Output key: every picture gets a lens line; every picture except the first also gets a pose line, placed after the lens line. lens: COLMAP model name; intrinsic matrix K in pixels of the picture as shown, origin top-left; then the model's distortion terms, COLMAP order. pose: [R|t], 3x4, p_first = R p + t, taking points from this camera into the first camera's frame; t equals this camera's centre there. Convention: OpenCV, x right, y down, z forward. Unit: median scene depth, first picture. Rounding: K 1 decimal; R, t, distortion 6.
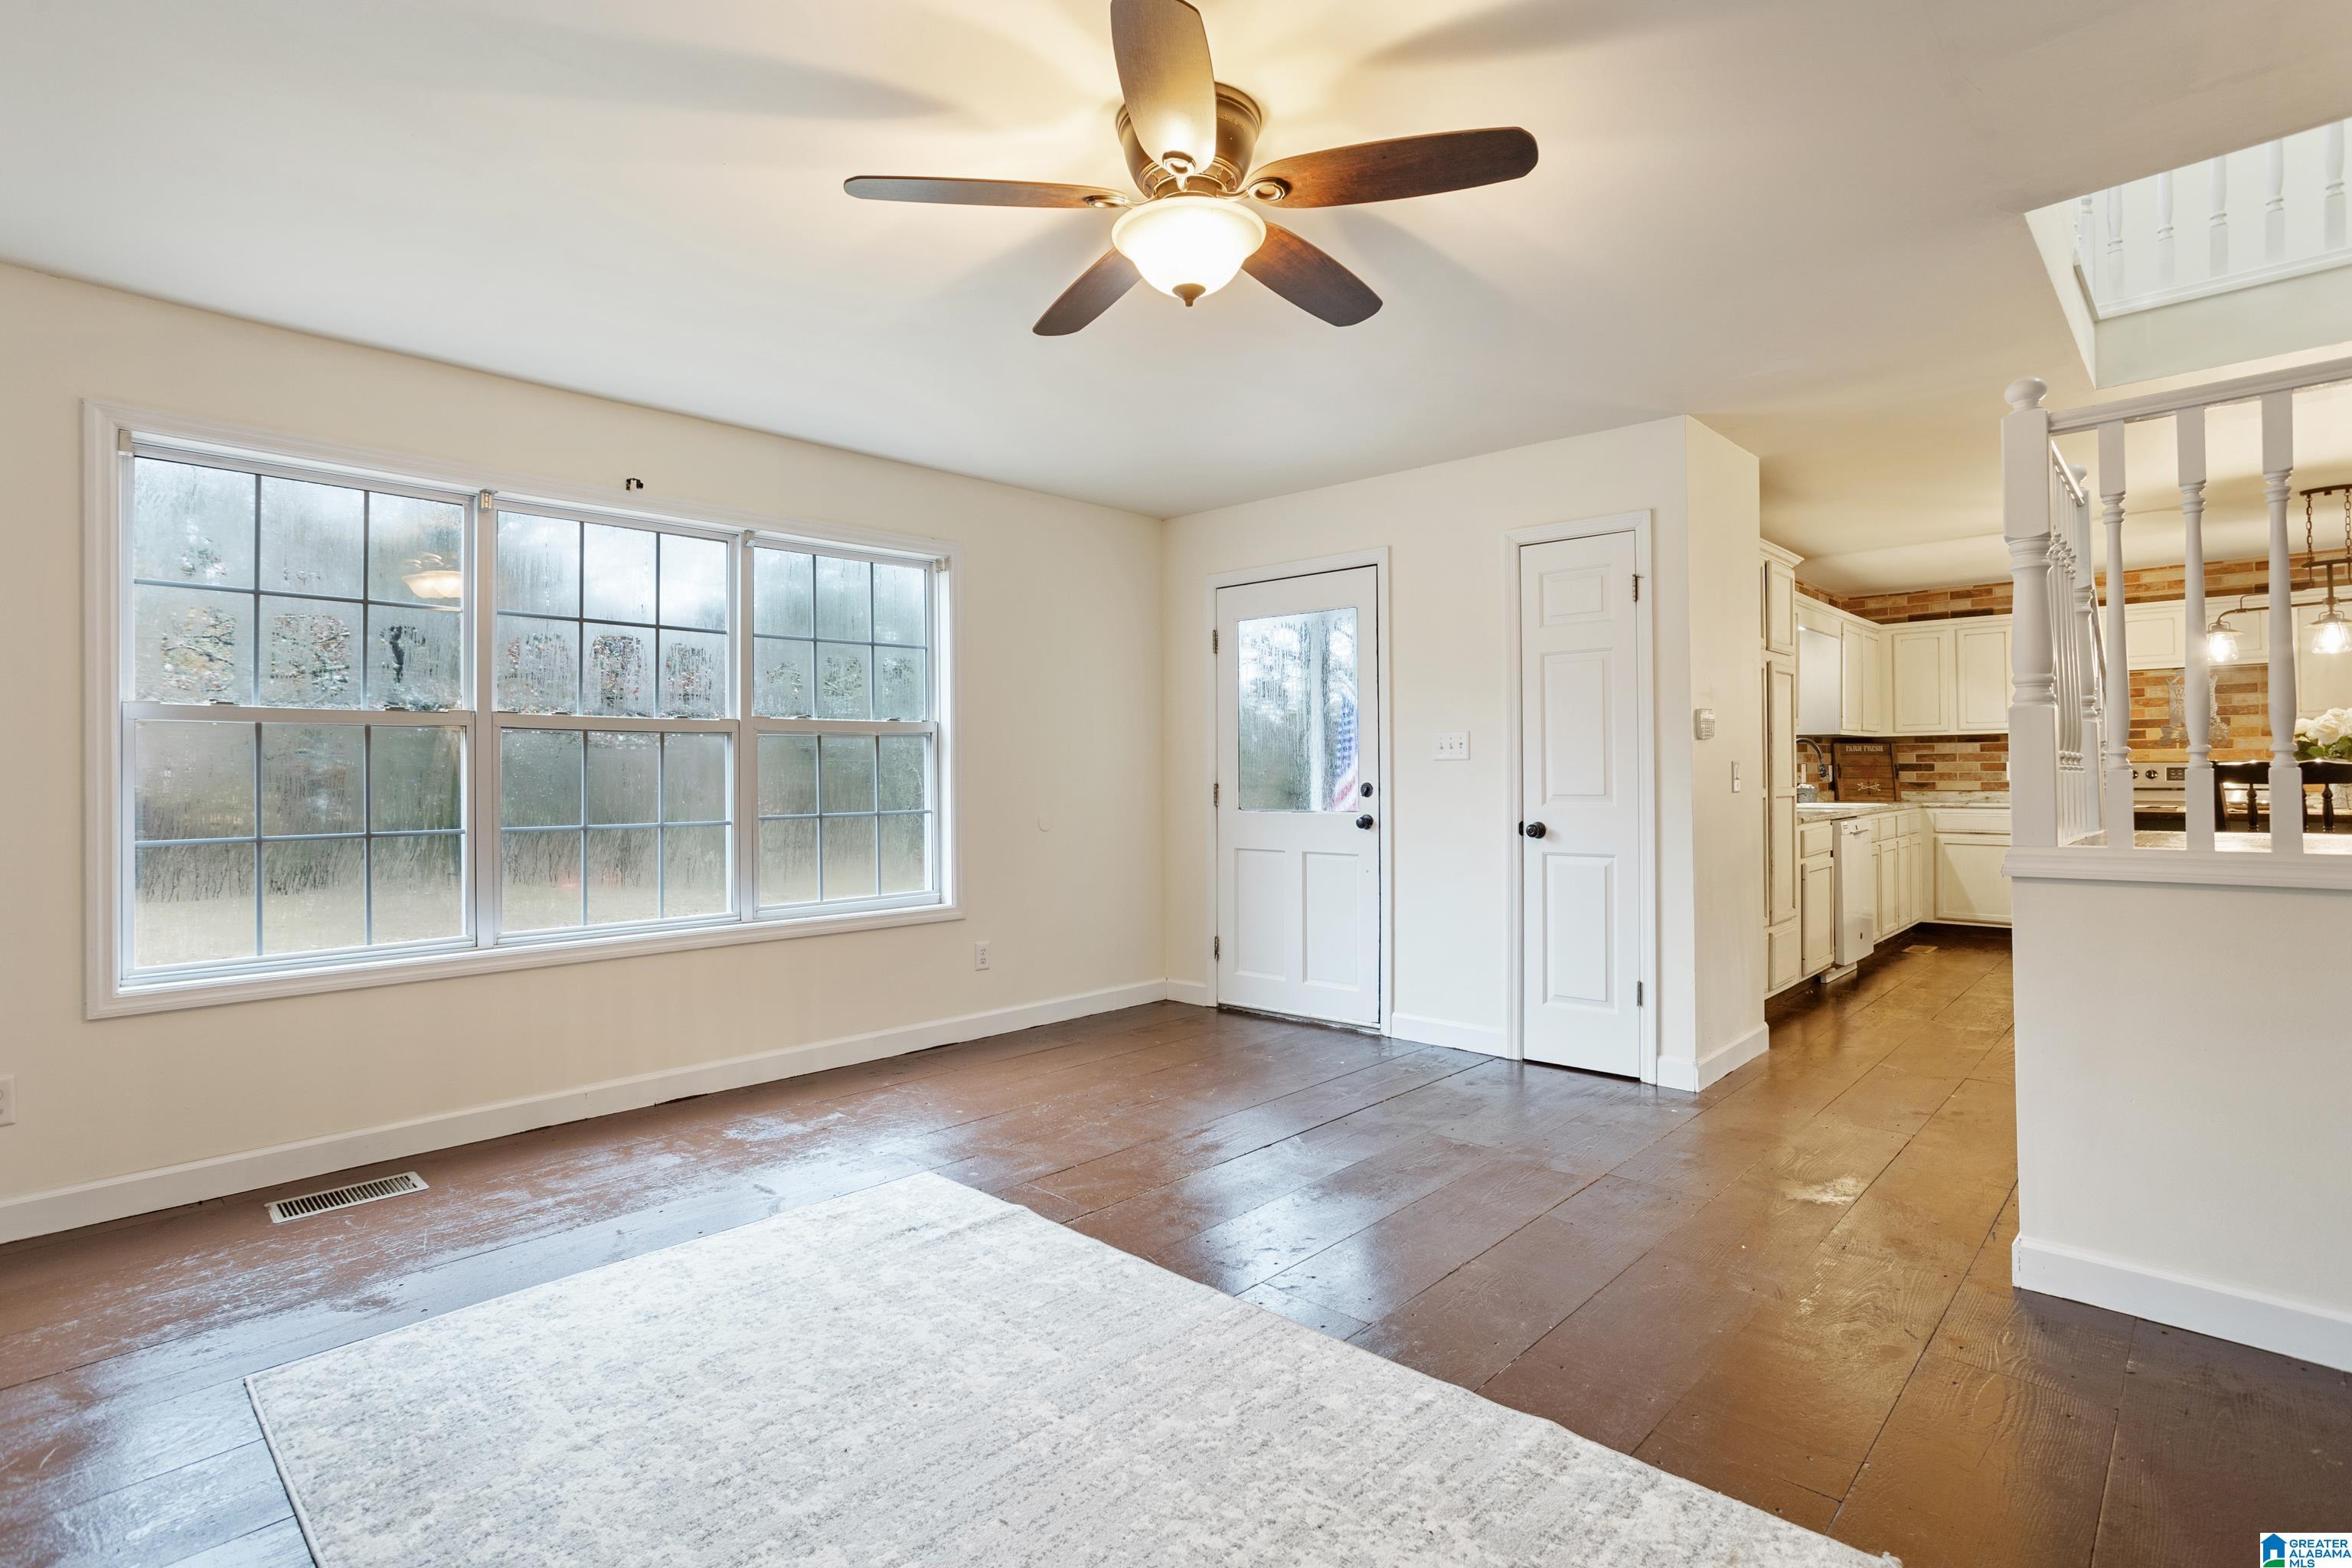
lens RADIAL K [[1146.1, 0, 1151.3], [0, 1146.1, 768.9], [0, 0, 1]] dist [-0.037000, 0.020220]
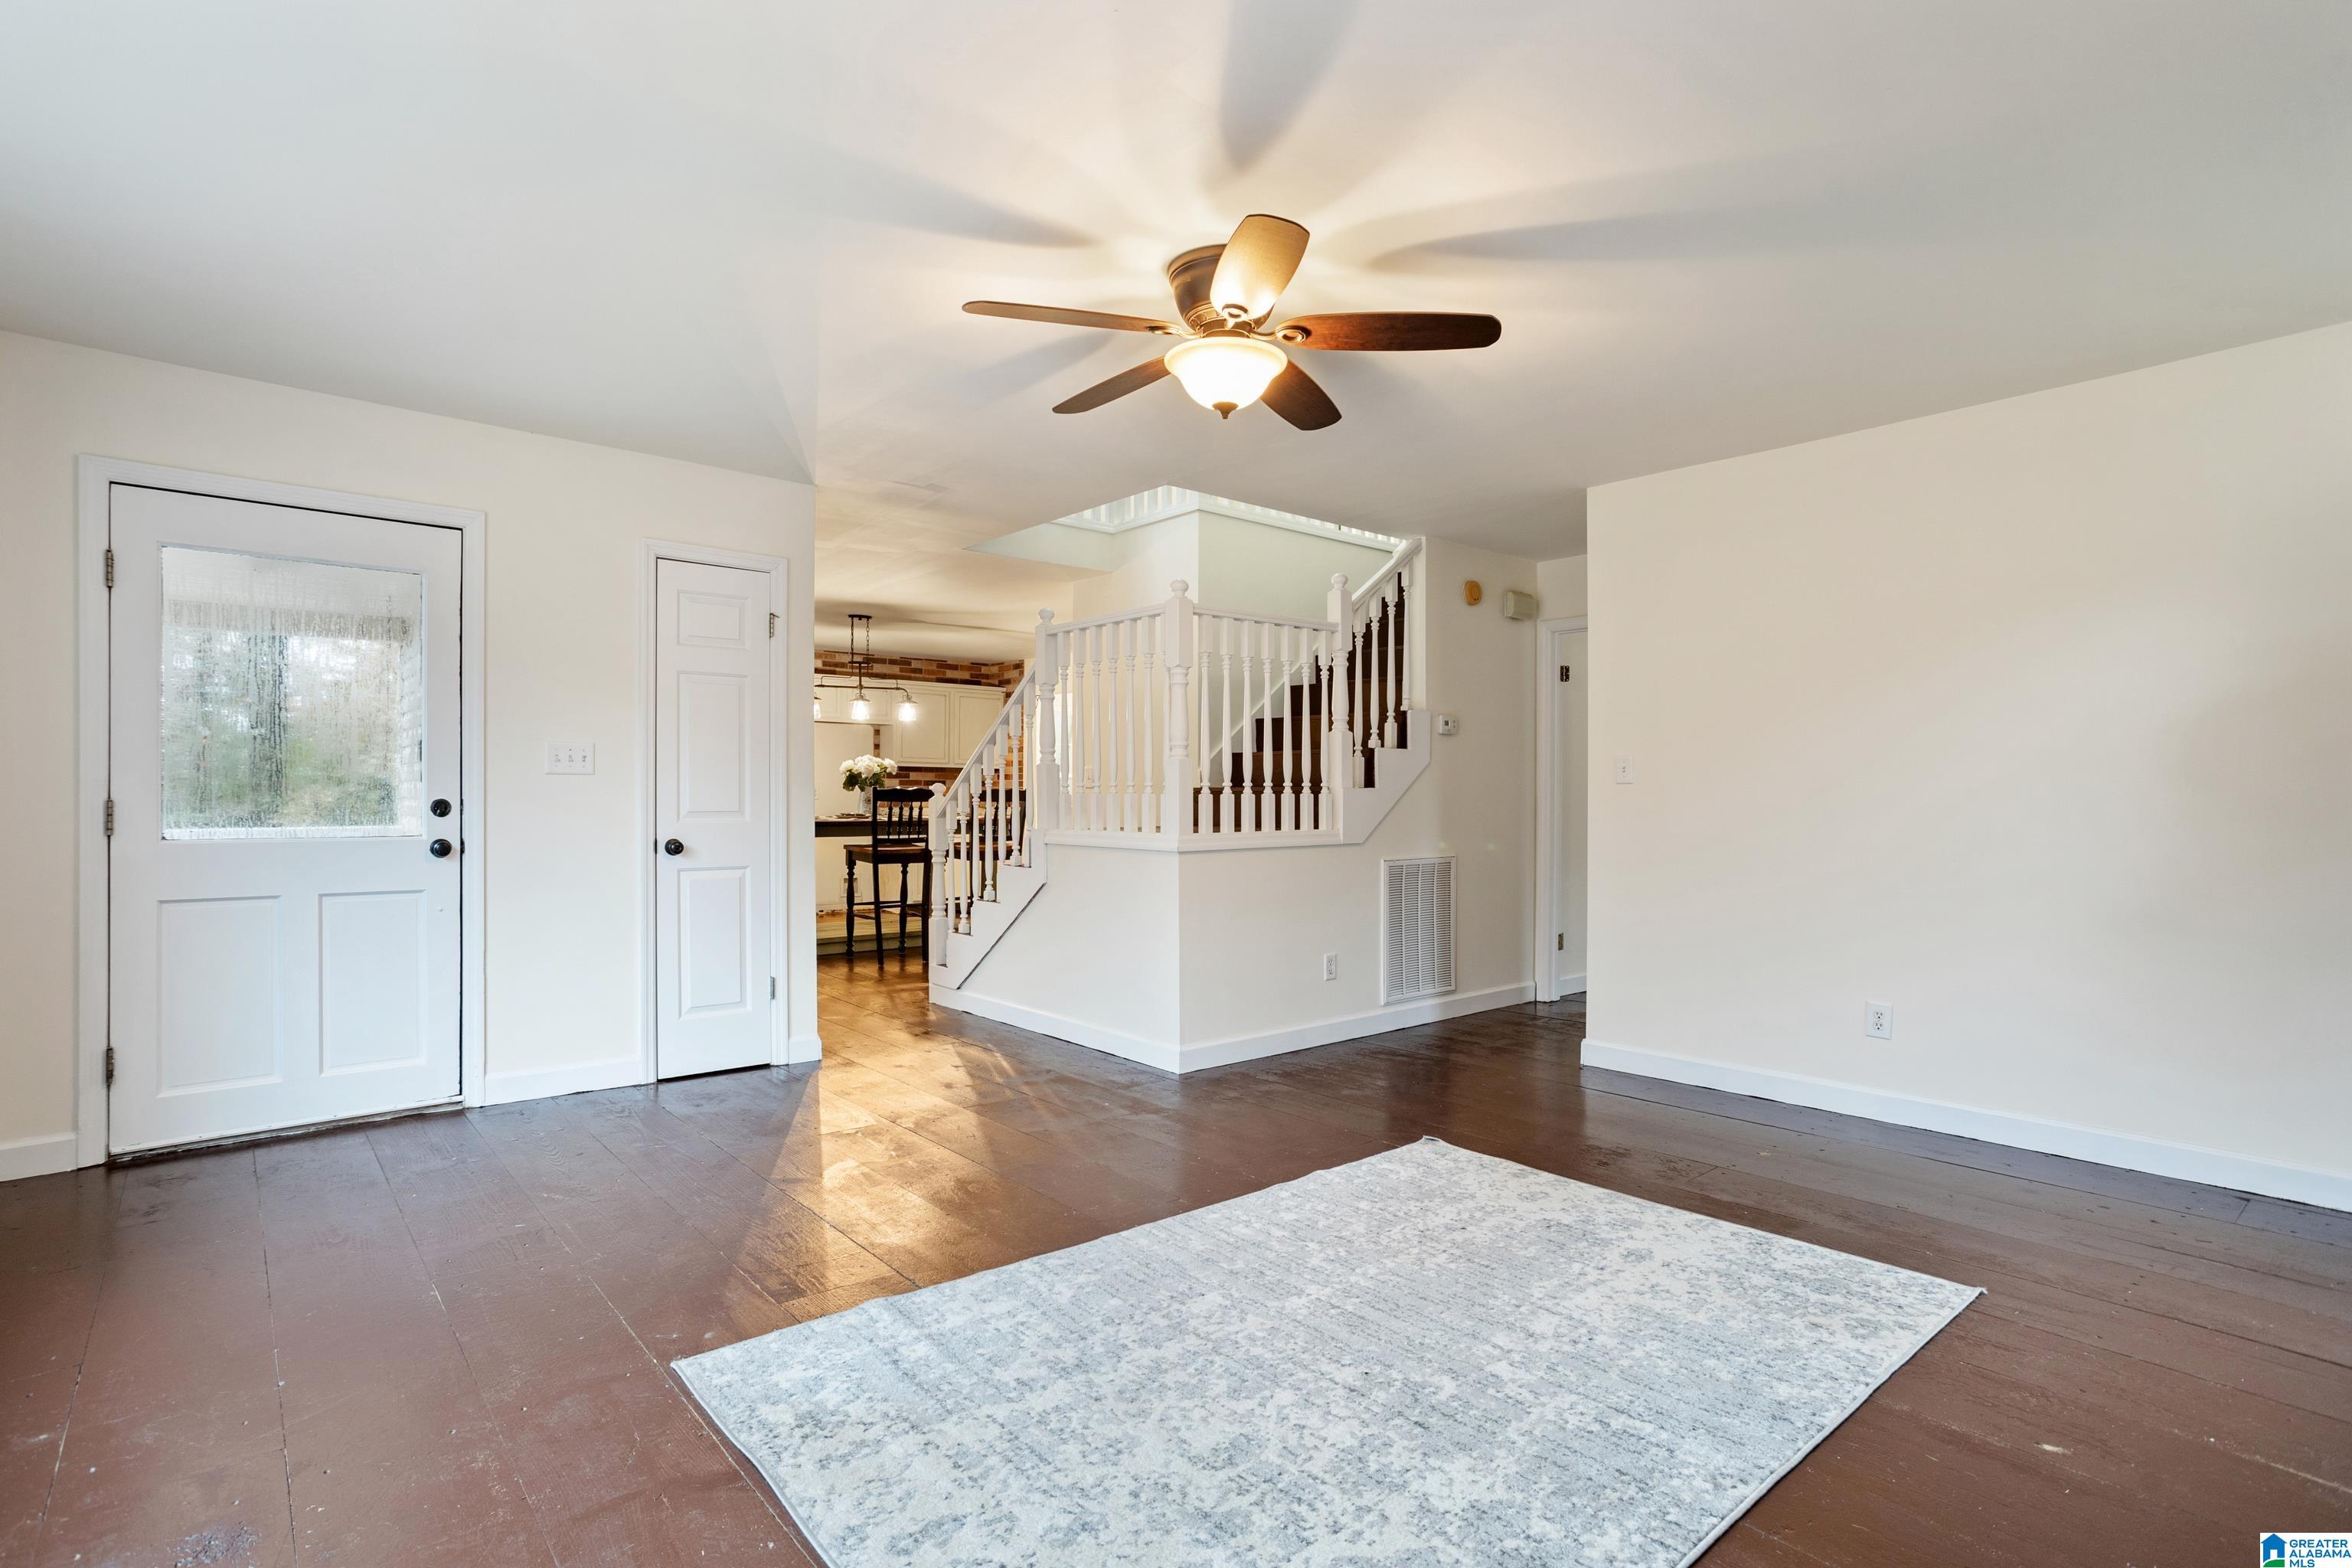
lens RADIAL K [[1146.1, 0, 1191.6], [0, 1146.1, 797.9], [0, 0, 1]] dist [-0.037000, 0.020220]
pose [[0.088694, 0.004681, 0.996048, -0.631909], [-0.014488, 0.999889, -0.003409, 0.008070], [-0.995954, -0.014129, 0.088752, 0.472609]]
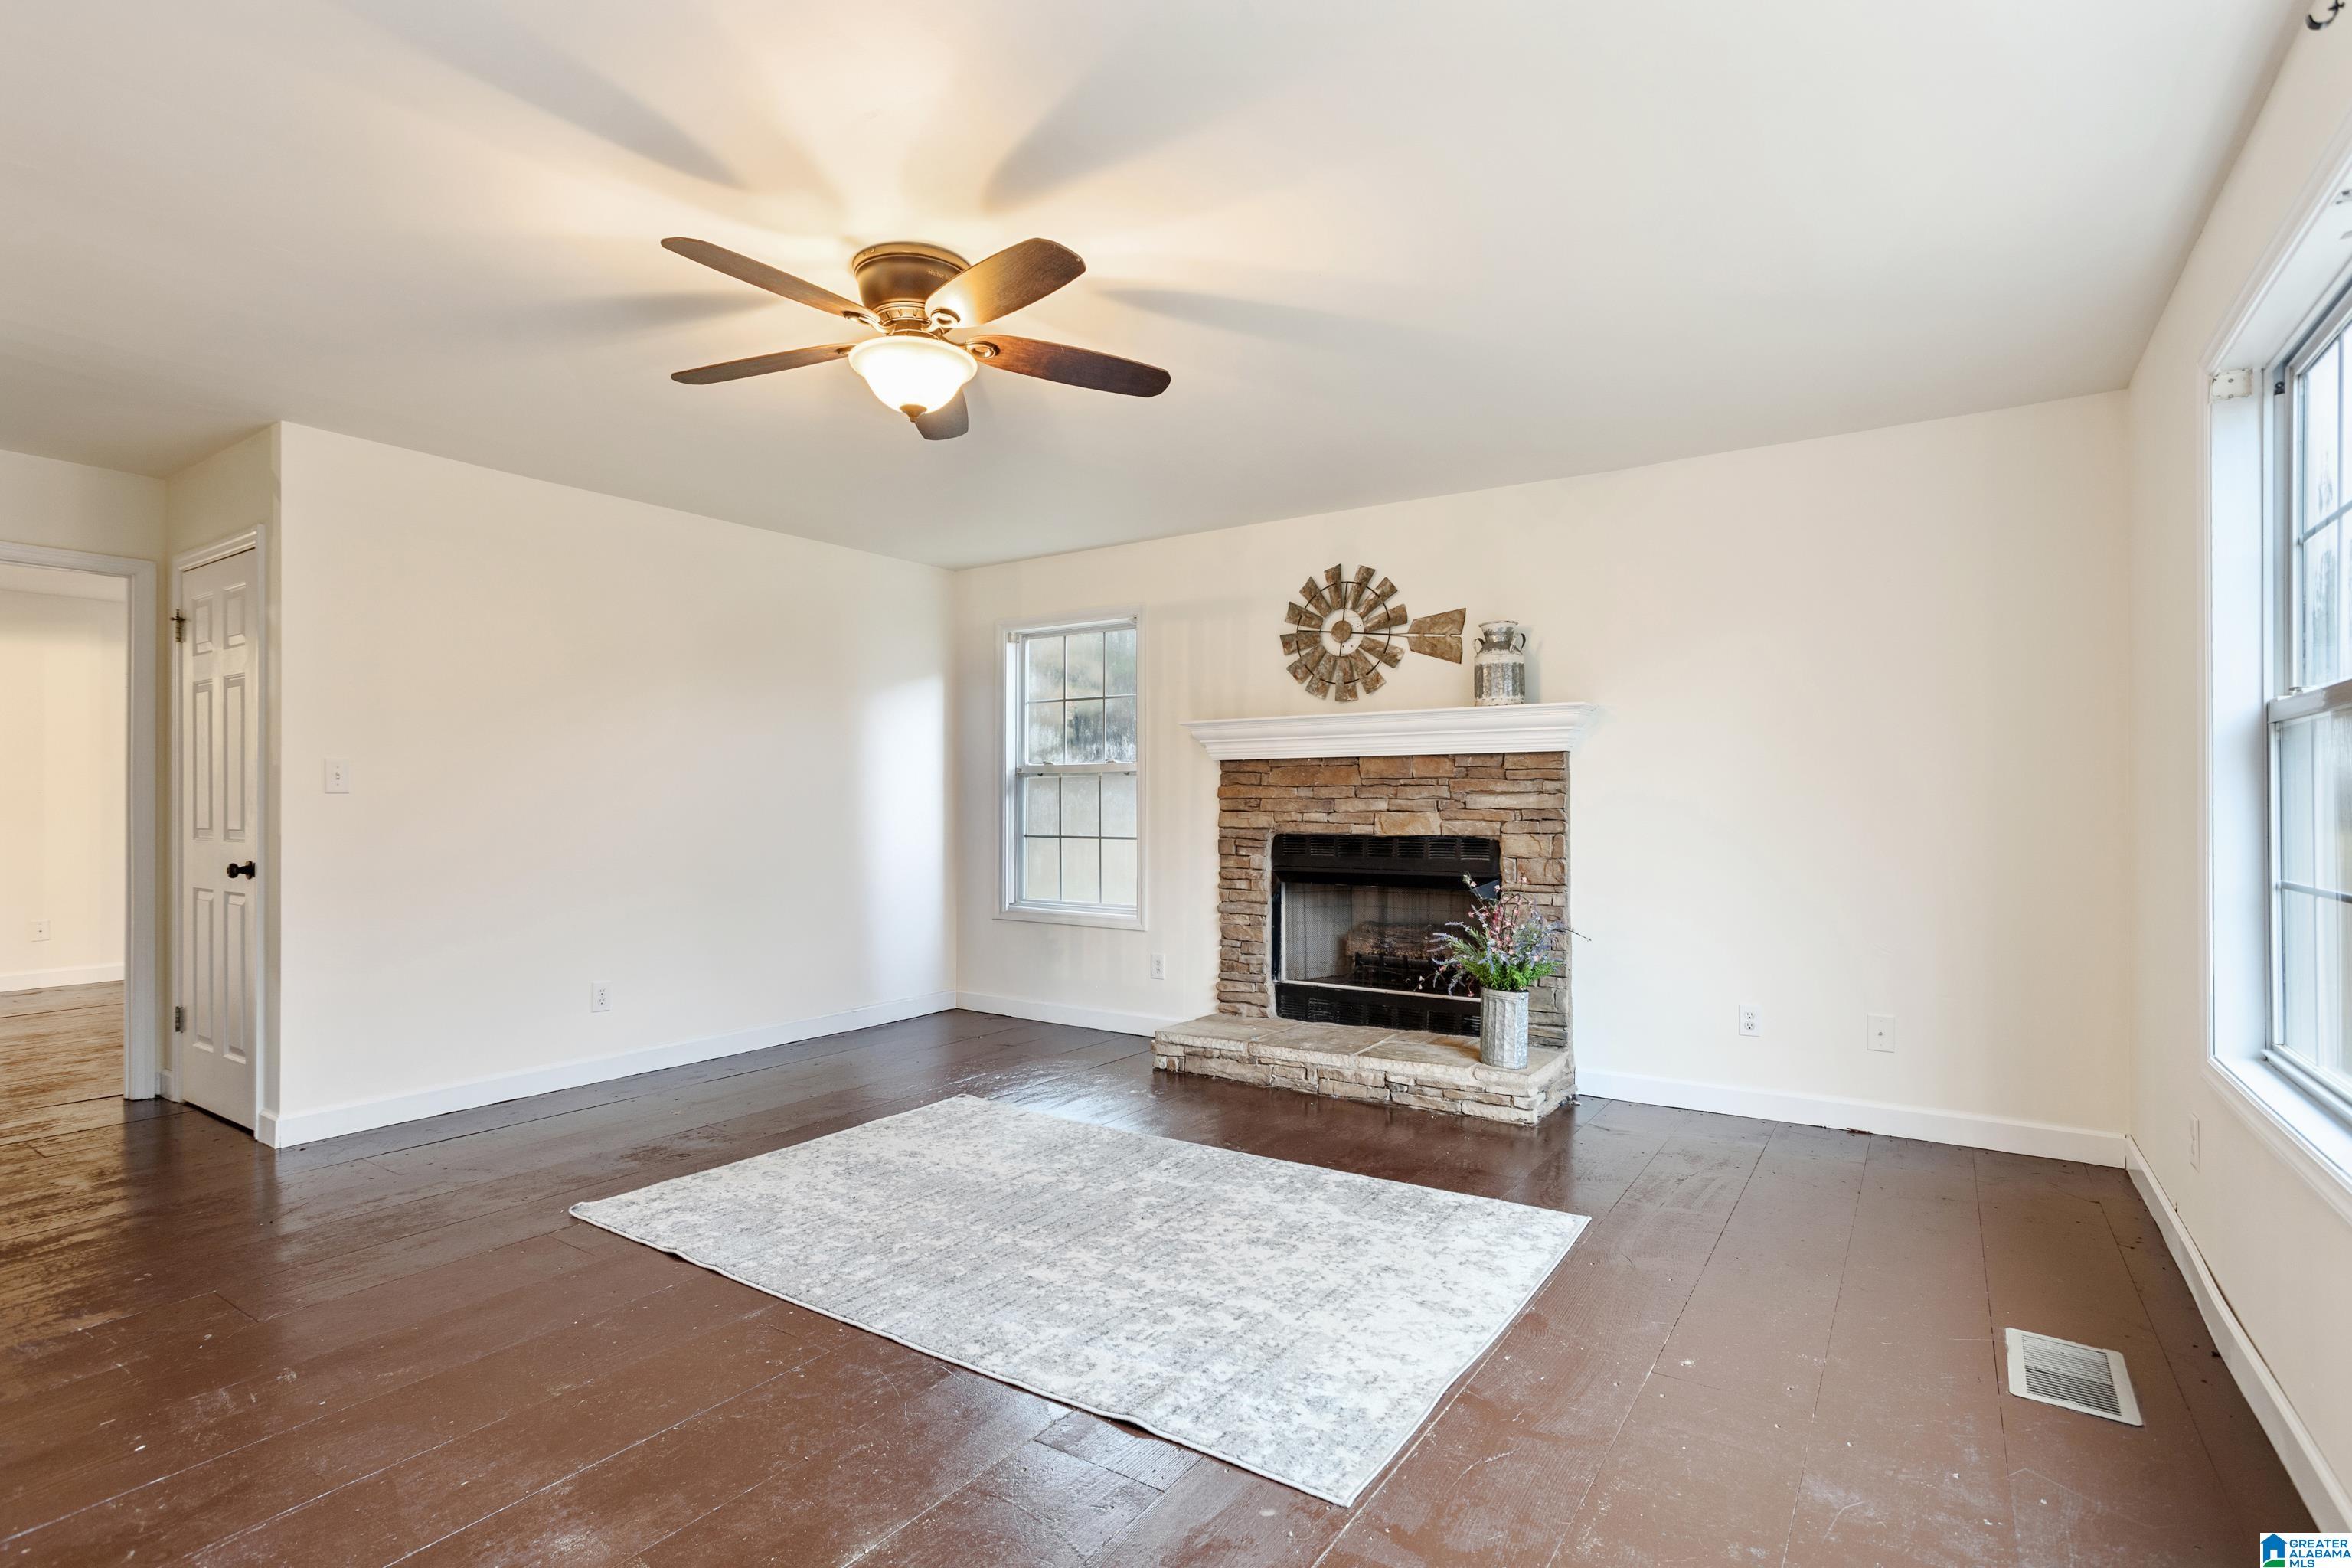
lens RADIAL K [[1146.1, 0, 1139.5], [0, 1146.1, 806.8], [0, 0, 1]] dist [-0.037000, 0.020220]
pose [[-0.988741, 0.006284, -0.149502, -0.009945], [0.007775, 0.999926, -0.009389, 0.010598], [0.149432, -0.010446, -0.988717, 1.148652]]
